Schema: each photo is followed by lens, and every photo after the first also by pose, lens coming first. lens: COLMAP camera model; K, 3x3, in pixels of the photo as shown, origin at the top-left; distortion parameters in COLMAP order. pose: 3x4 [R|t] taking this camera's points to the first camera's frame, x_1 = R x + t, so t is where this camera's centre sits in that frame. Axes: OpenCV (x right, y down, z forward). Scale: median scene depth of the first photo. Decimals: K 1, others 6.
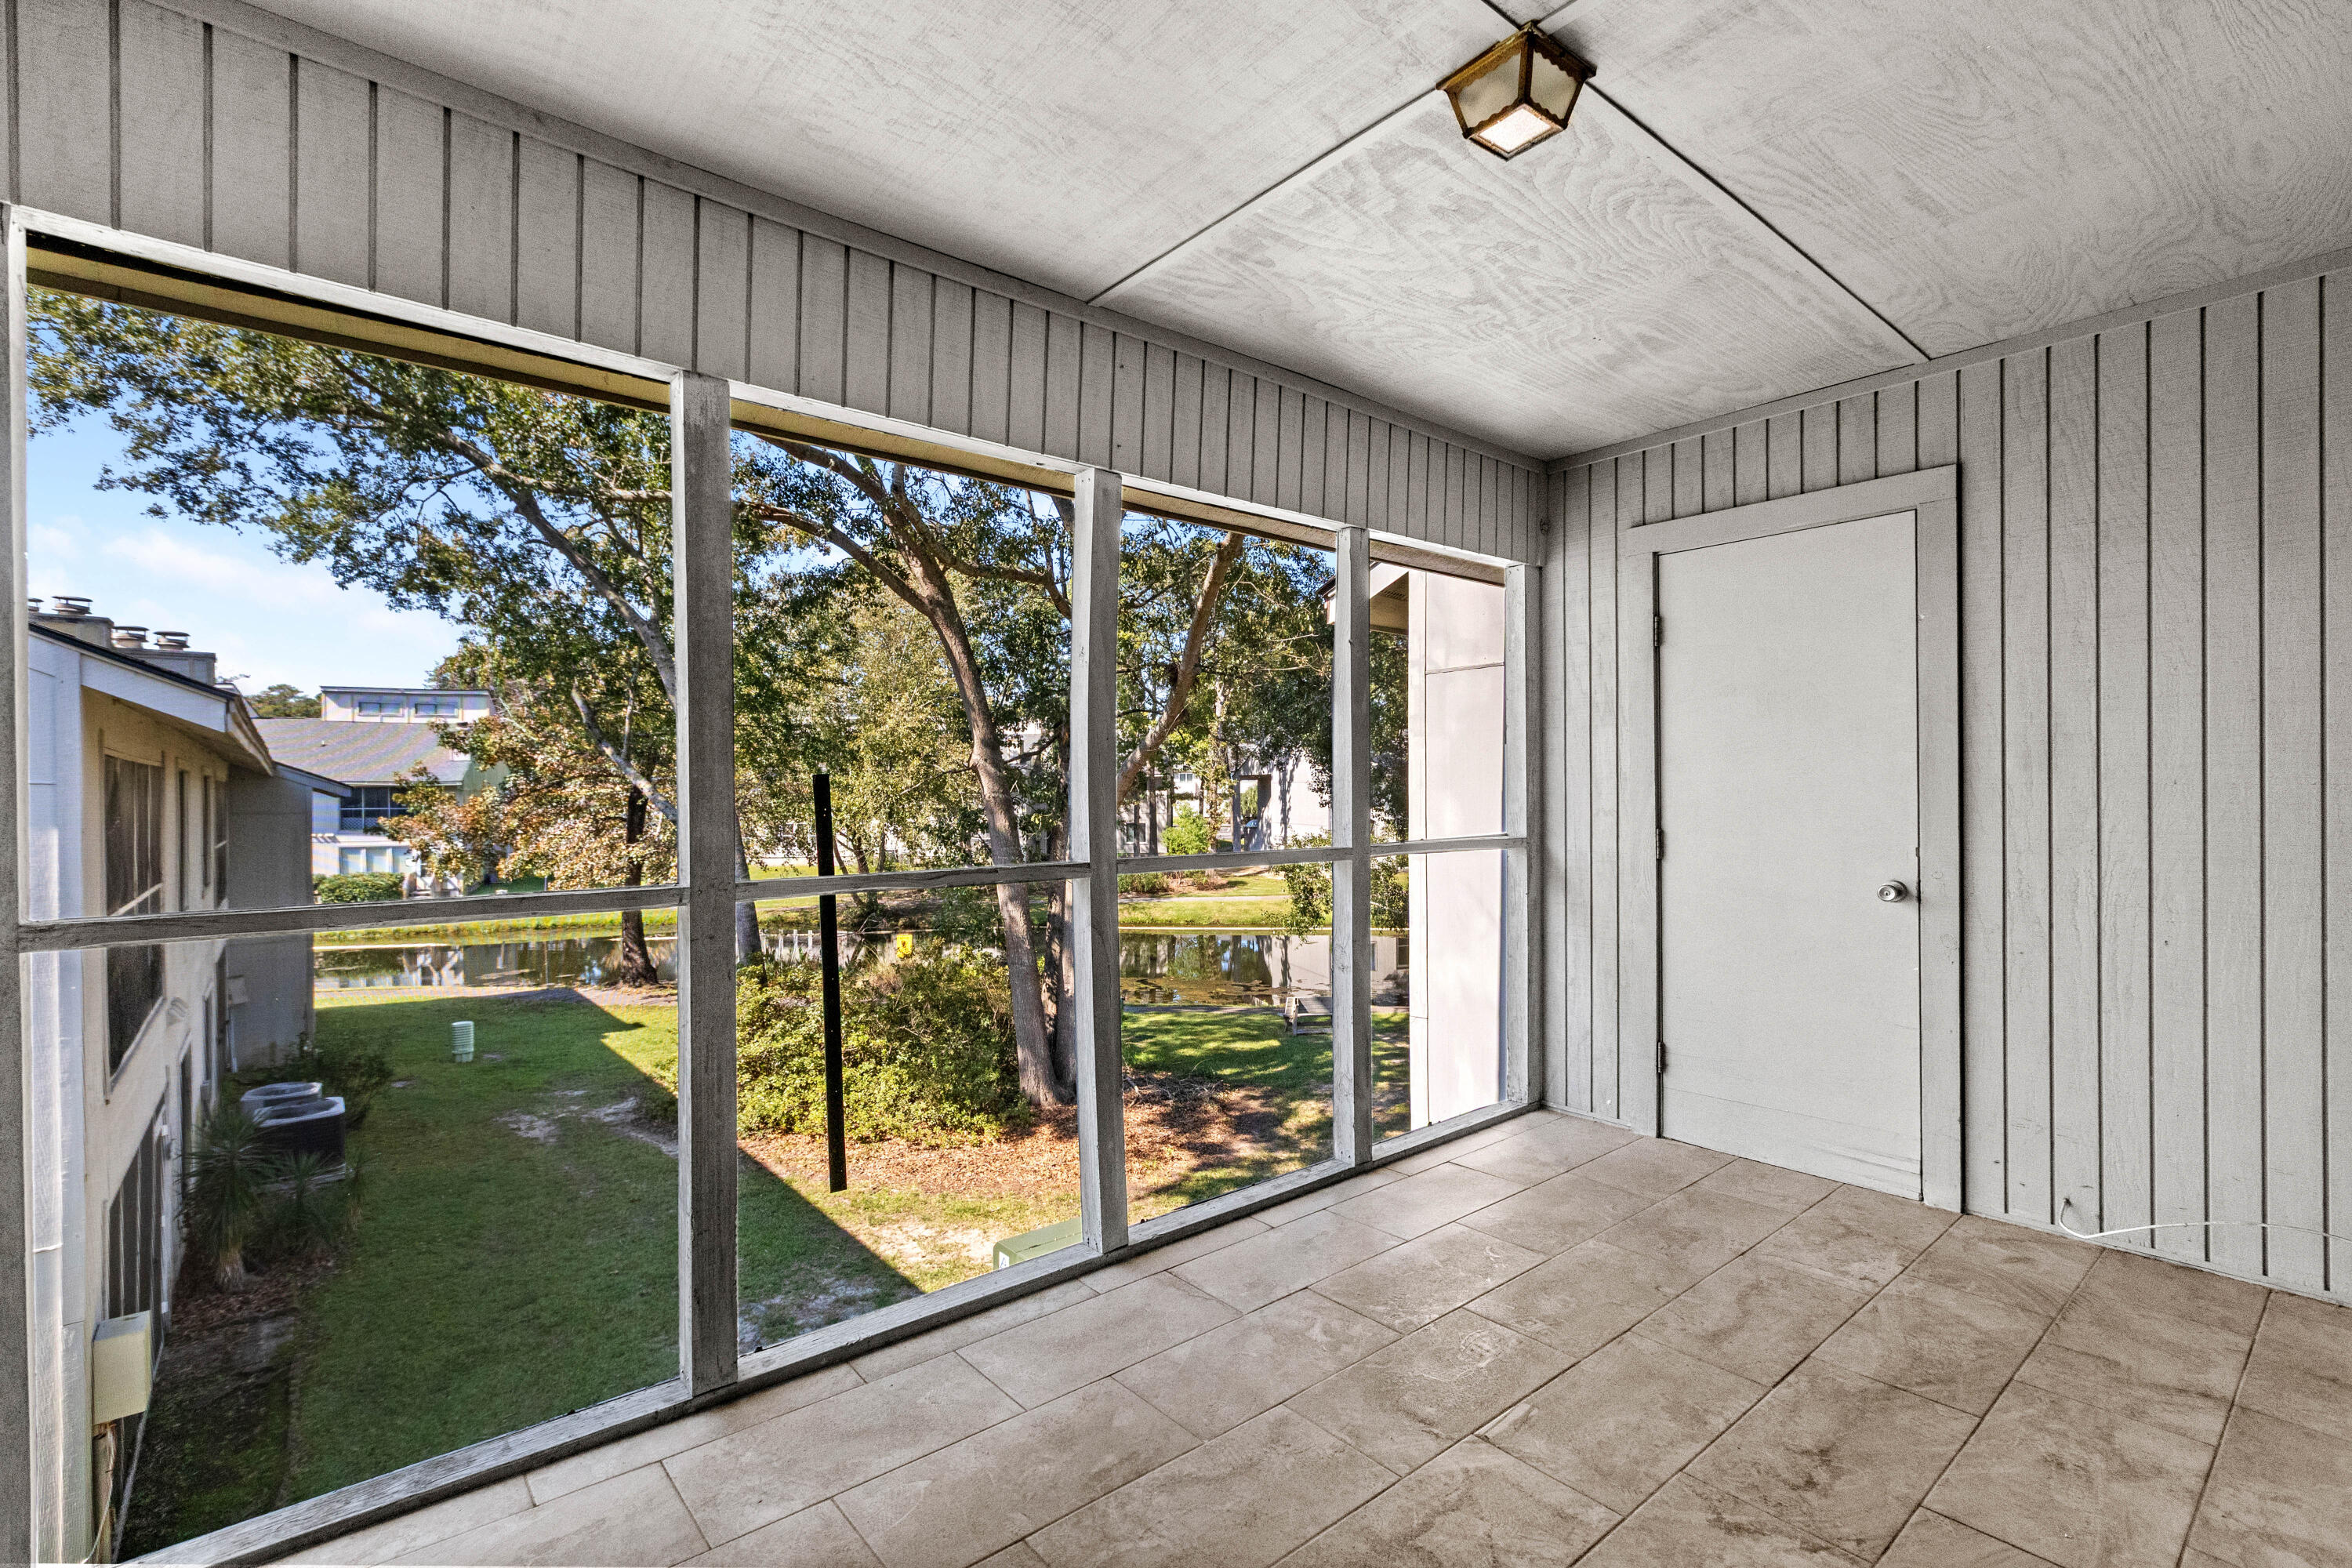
lens RADIAL K [[1071.9, 0, 1176.2], [0, 1071.9, 790.8], [0, 0, 1]] dist [0.001198, -0.001821]
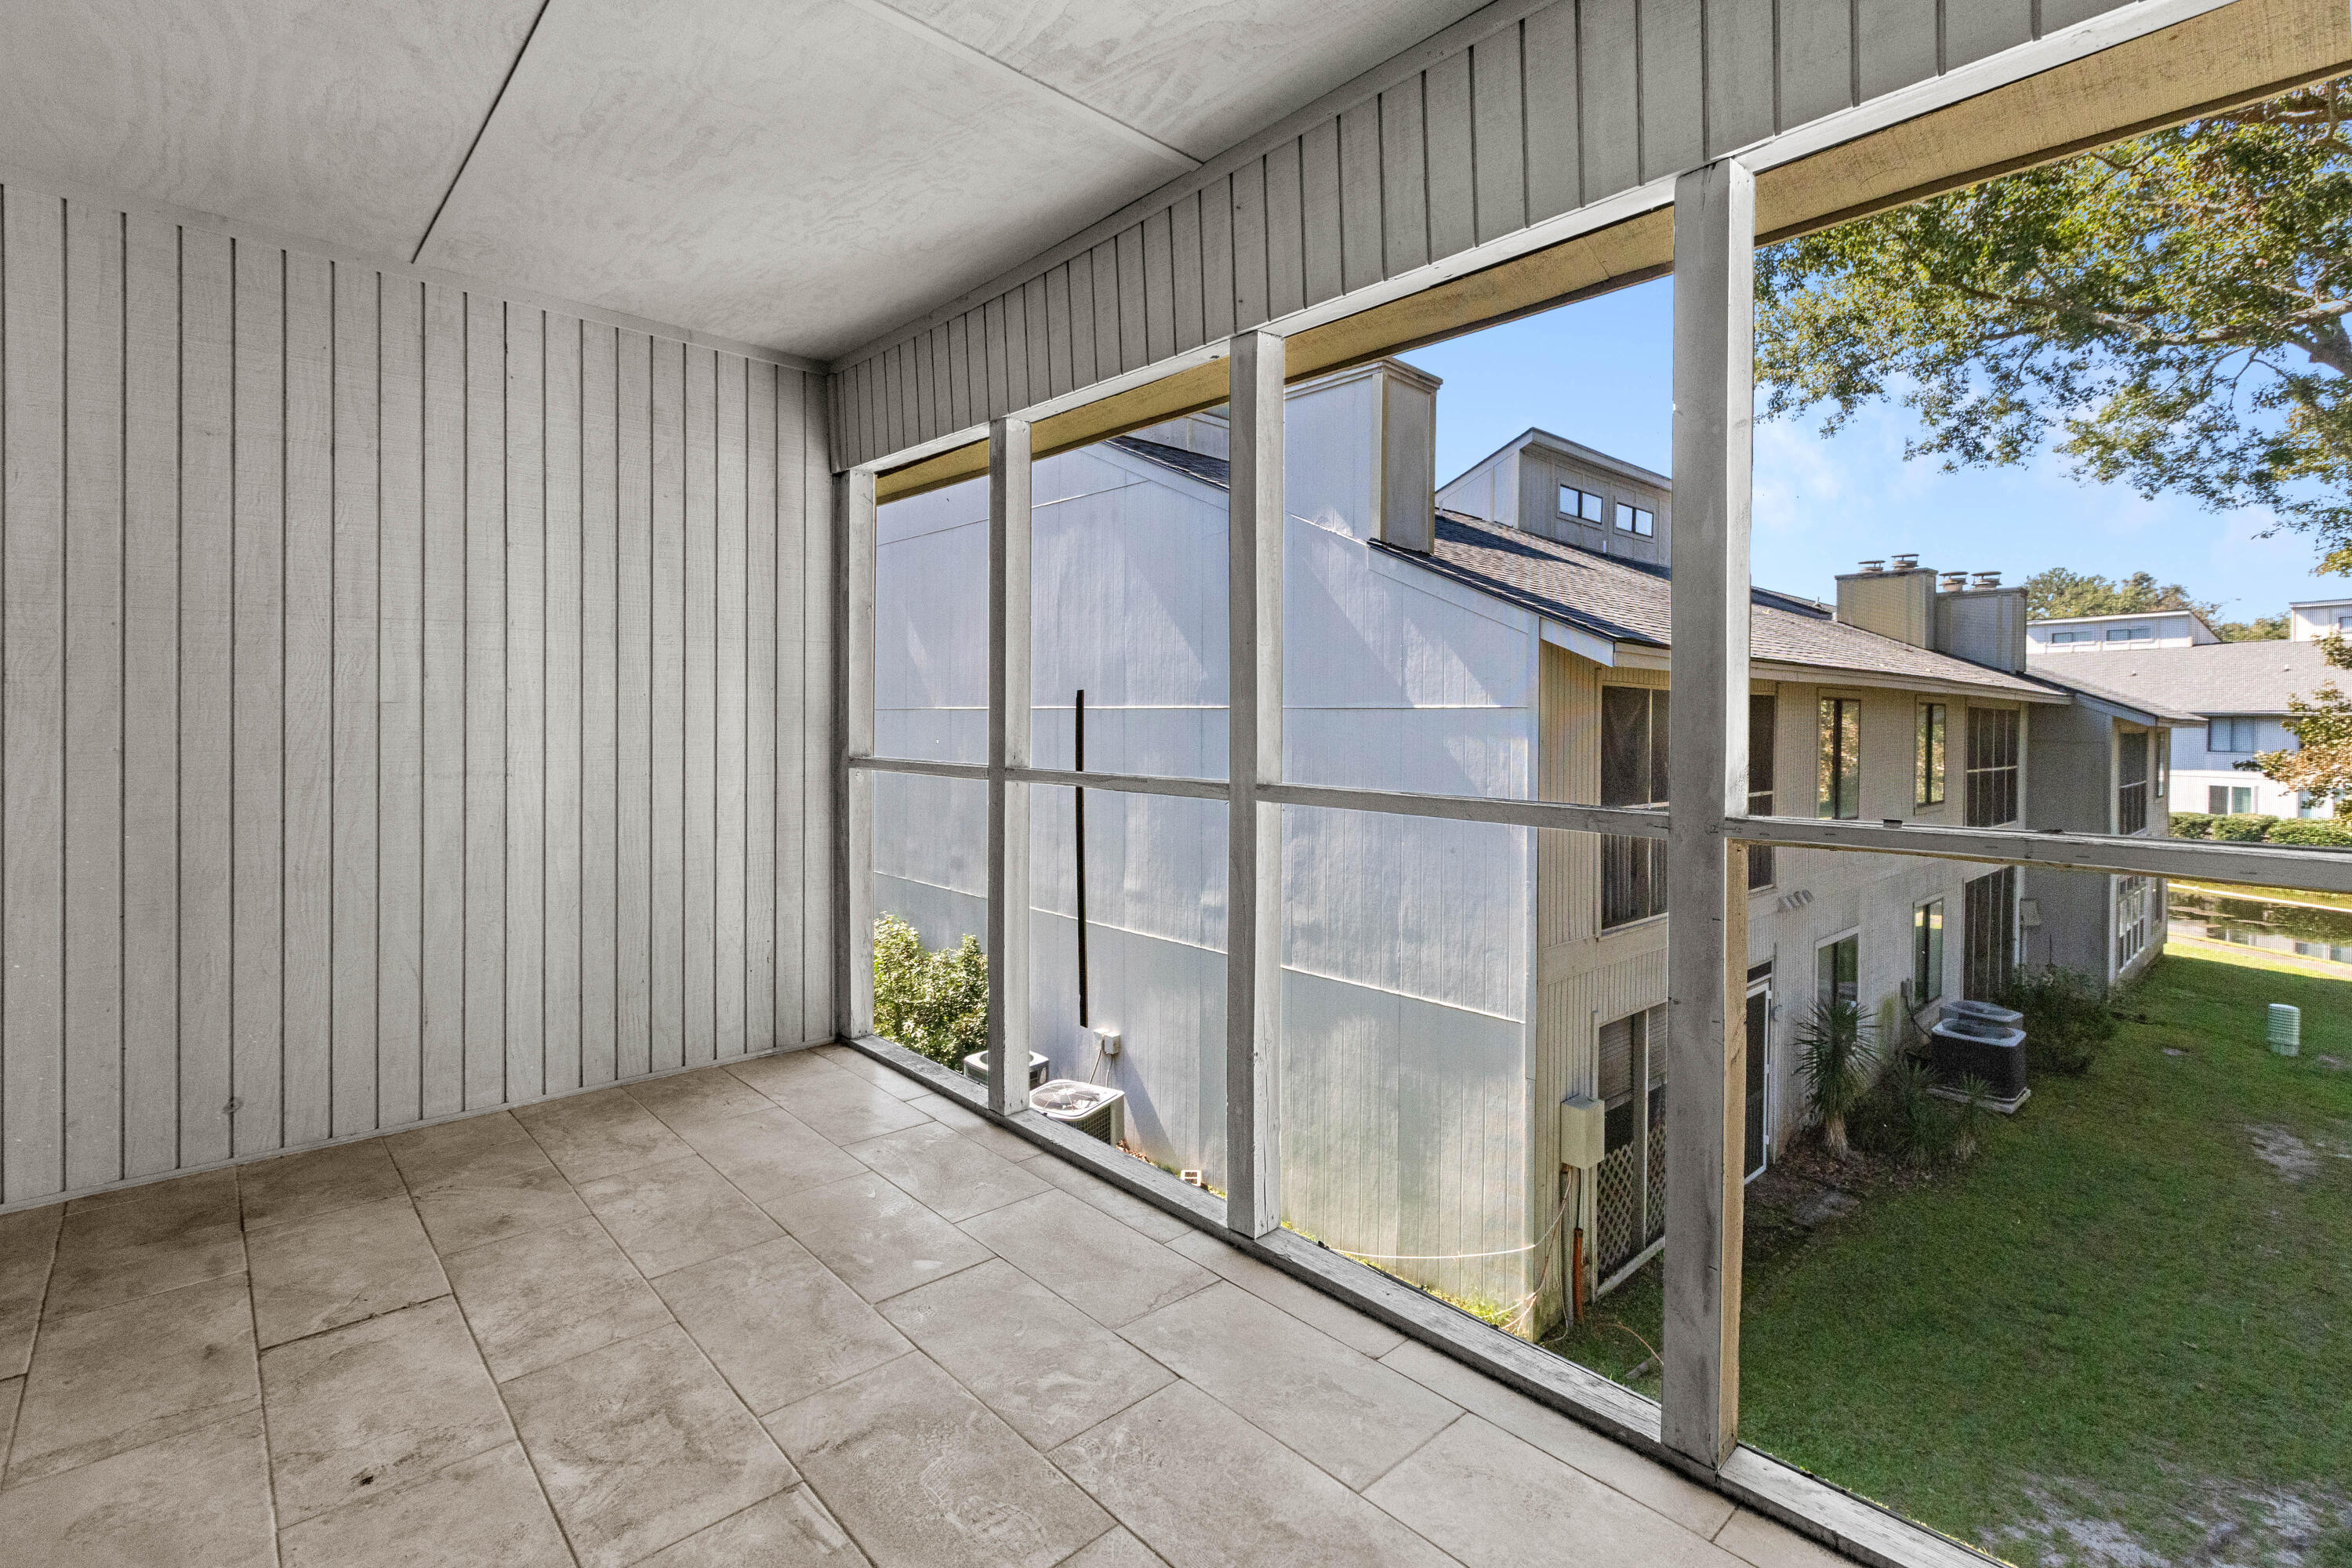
lens RADIAL K [[1071.9, 0, 1172.0], [0, 1071.9, 722.6], [0, 0, 1]] dist [0.001198, -0.001821]
pose [[0.044084, 0.010744, -0.998970, 0.125564], [-0.009876, 0.999898, 0.010318, 0.001187], [0.998979, 0.009411, 0.044186, 0.141544]]
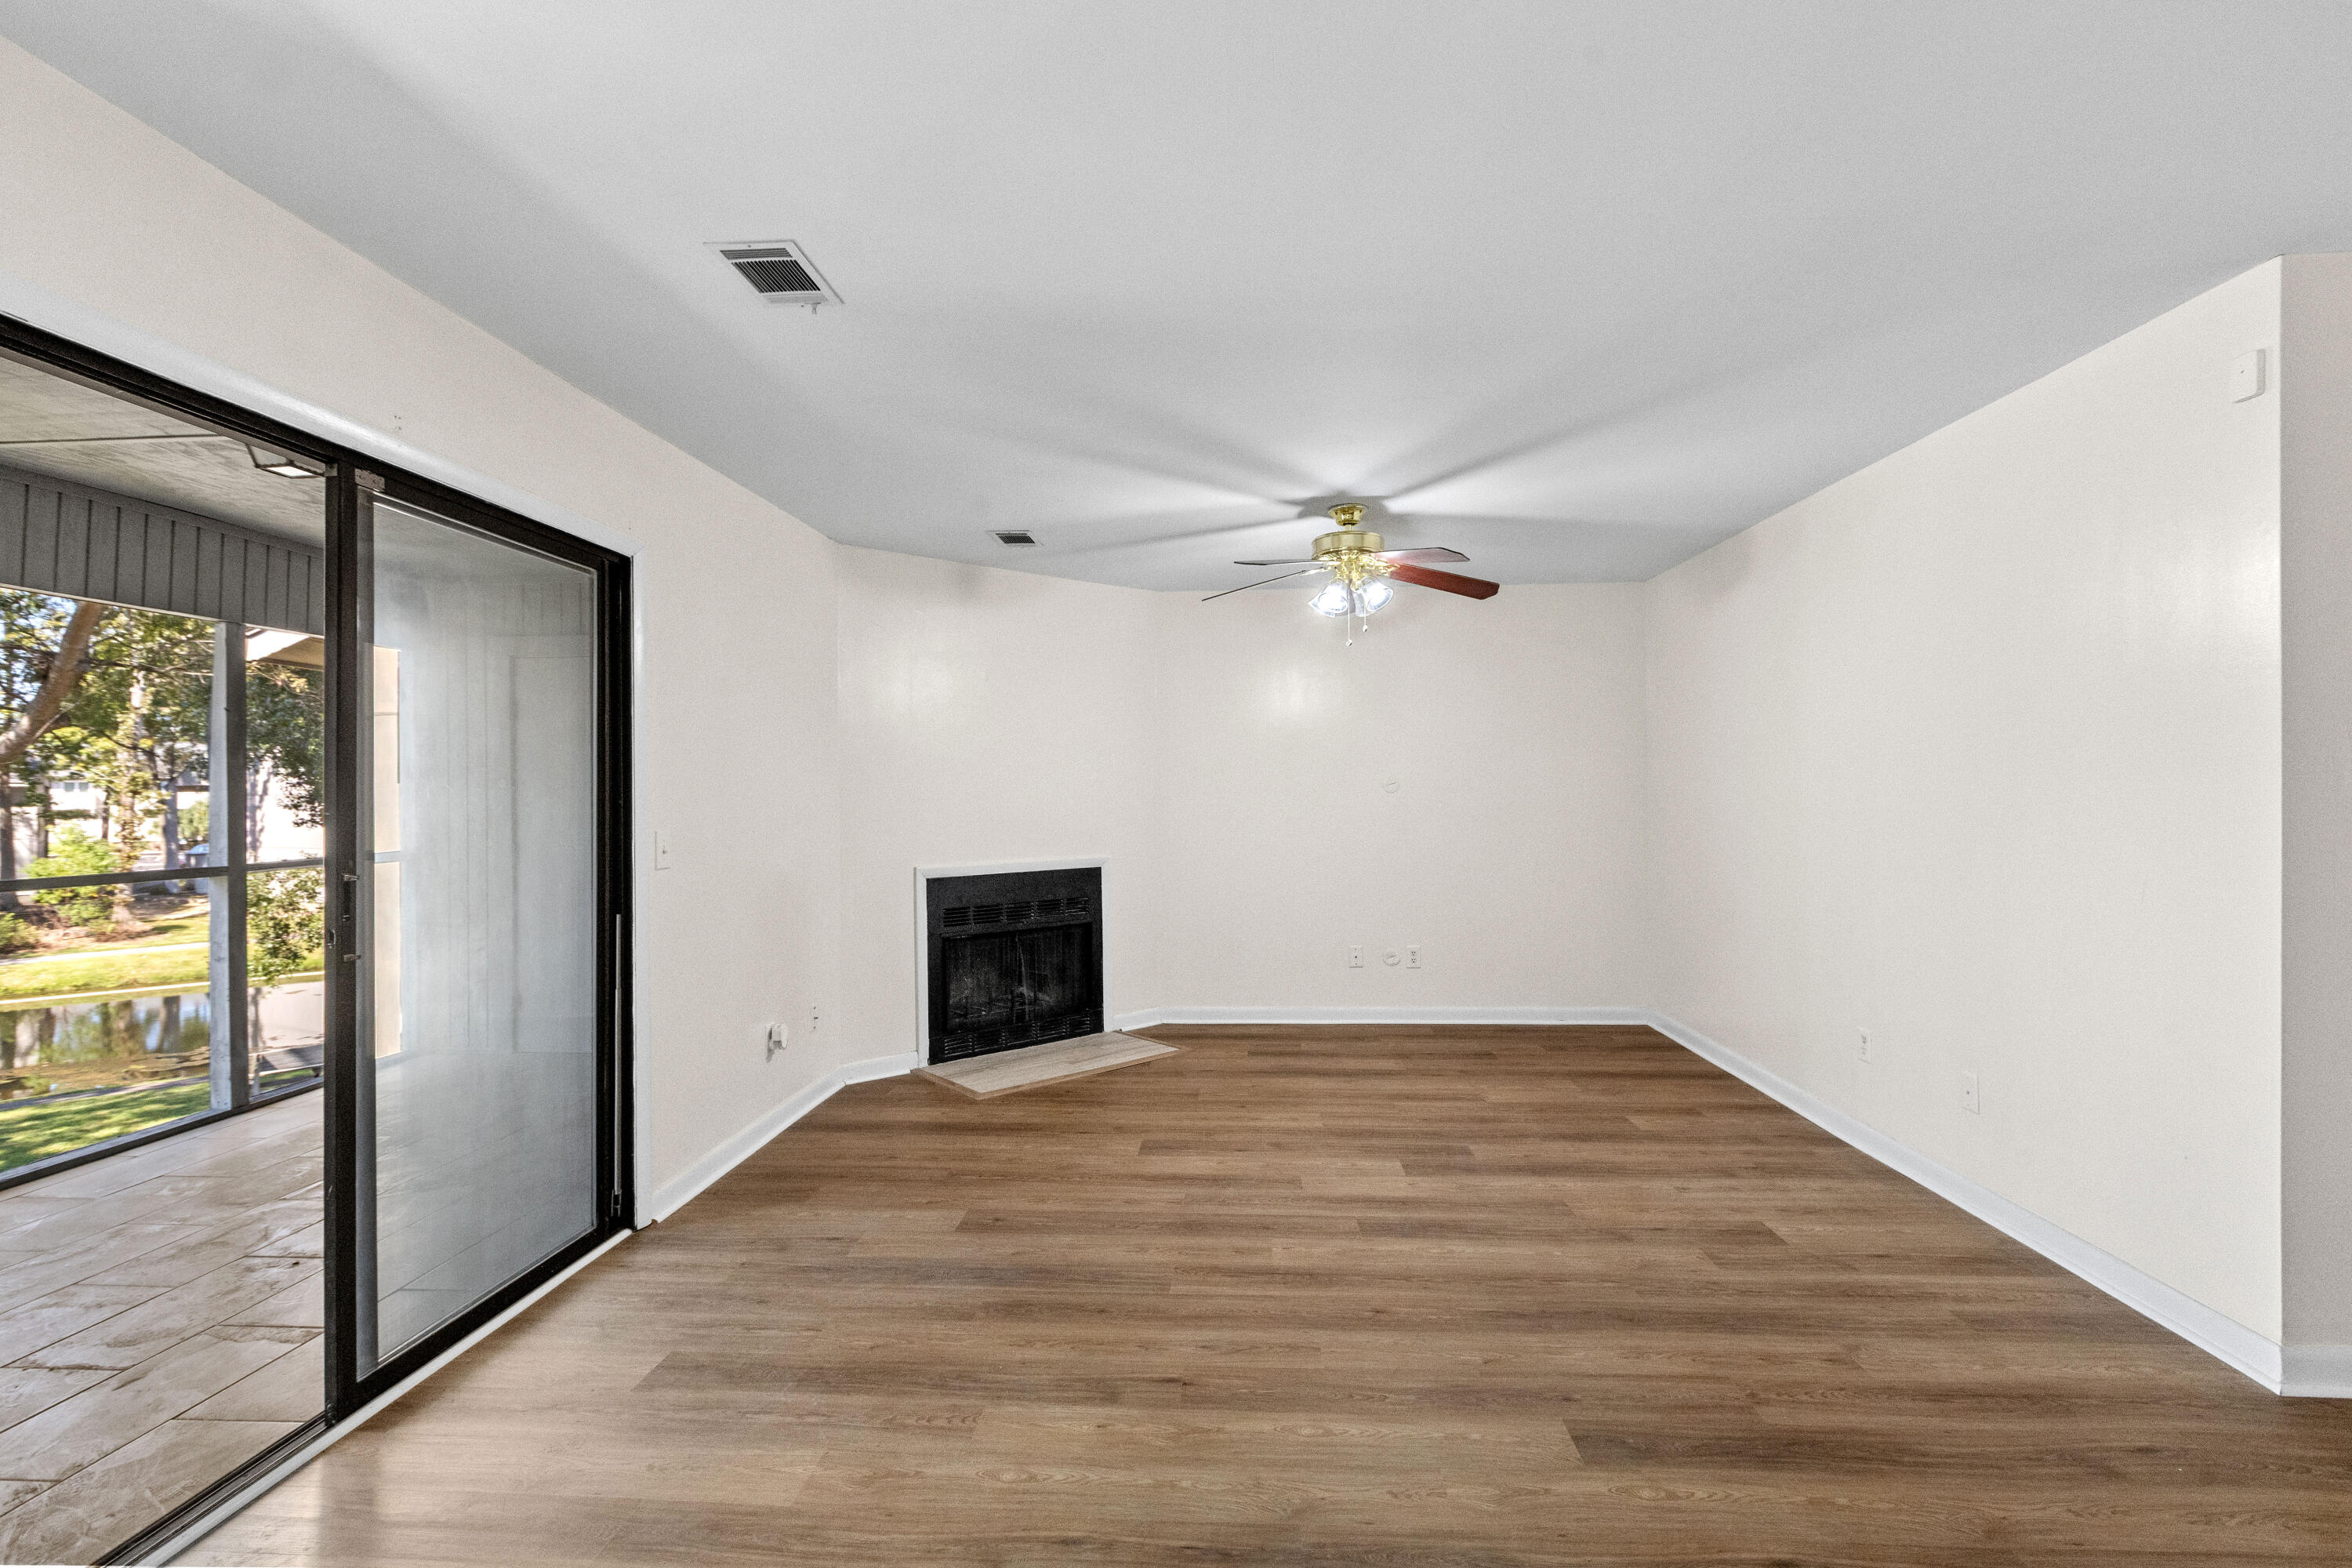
lens RADIAL K [[1071.9, 0, 1180.0], [0, 1071.9, 796.5], [0, 0, 1]] dist [0.001198, -0.001821]
pose [[0.690198, 0.000862, 0.723620, 0.003795], [0.003668, 0.999982, -0.004690, -0.003976], [-0.723611, 0.005891, 0.690183, -0.141521]]
